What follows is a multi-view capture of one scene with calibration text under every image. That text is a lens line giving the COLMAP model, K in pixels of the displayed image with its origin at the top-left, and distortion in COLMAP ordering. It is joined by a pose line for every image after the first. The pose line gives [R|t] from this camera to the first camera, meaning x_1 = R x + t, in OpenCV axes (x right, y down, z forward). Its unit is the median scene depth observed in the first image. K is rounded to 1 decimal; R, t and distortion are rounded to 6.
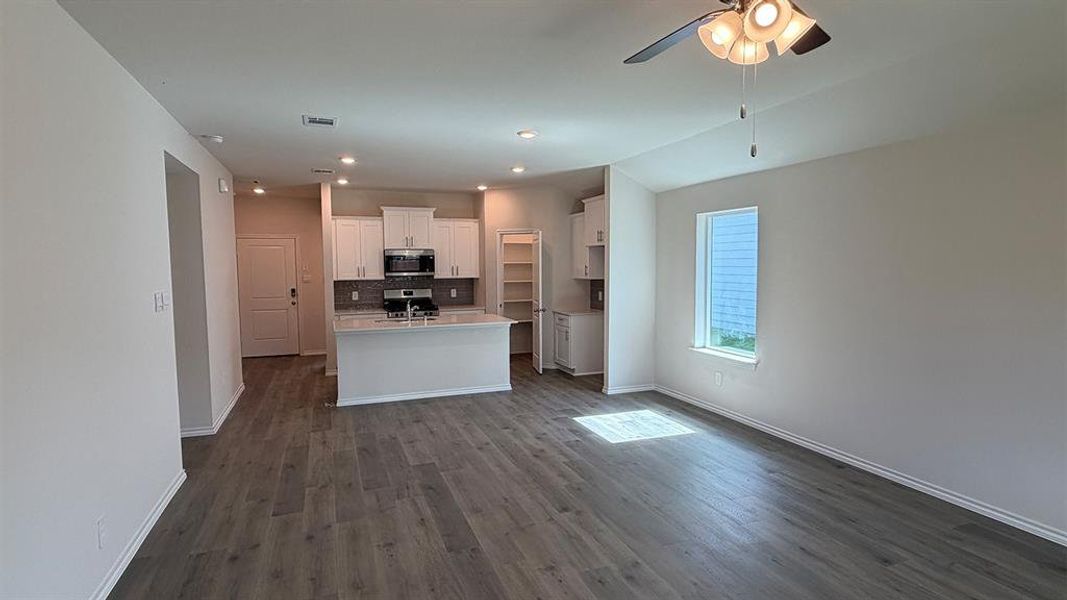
lens RADIAL K [[494.1, 0, 533.5], [0, 494.1, 300.0], [0, 0, 1]] dist [-0.000544, -0.000087]
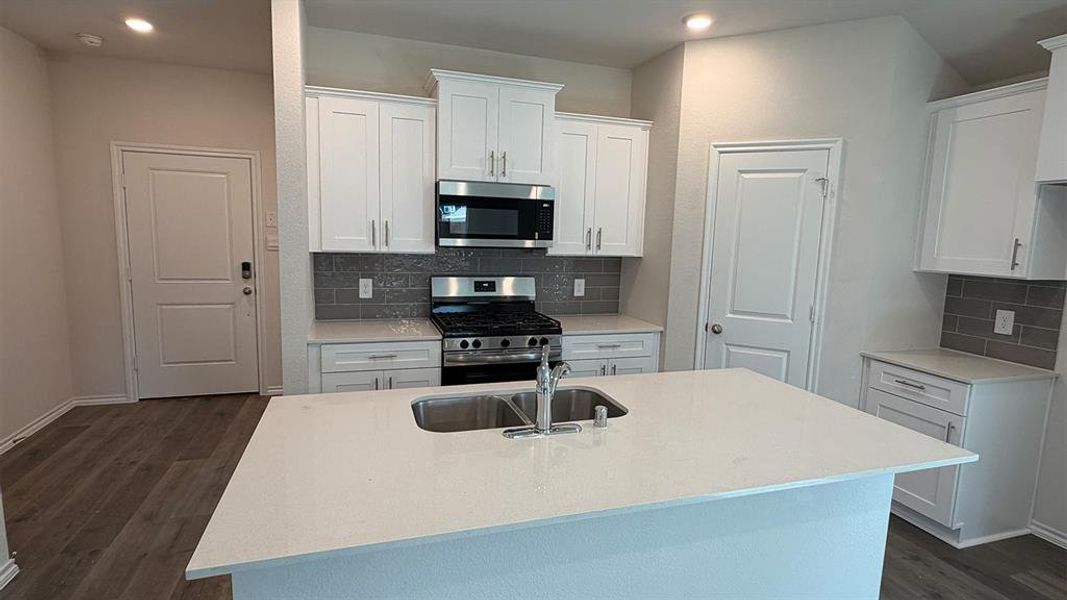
lens RADIAL K [[494.1, 0, 533.5], [0, 494.1, 300.0], [0, 0, 1]] dist [-0.000544, -0.000087]
pose [[0.998156, 0.044045, -0.041766, -0.198257], [-0.041370, 0.997164, 0.062872, -0.032136], [0.044416, -0.061028, 0.997147, 0.582202]]
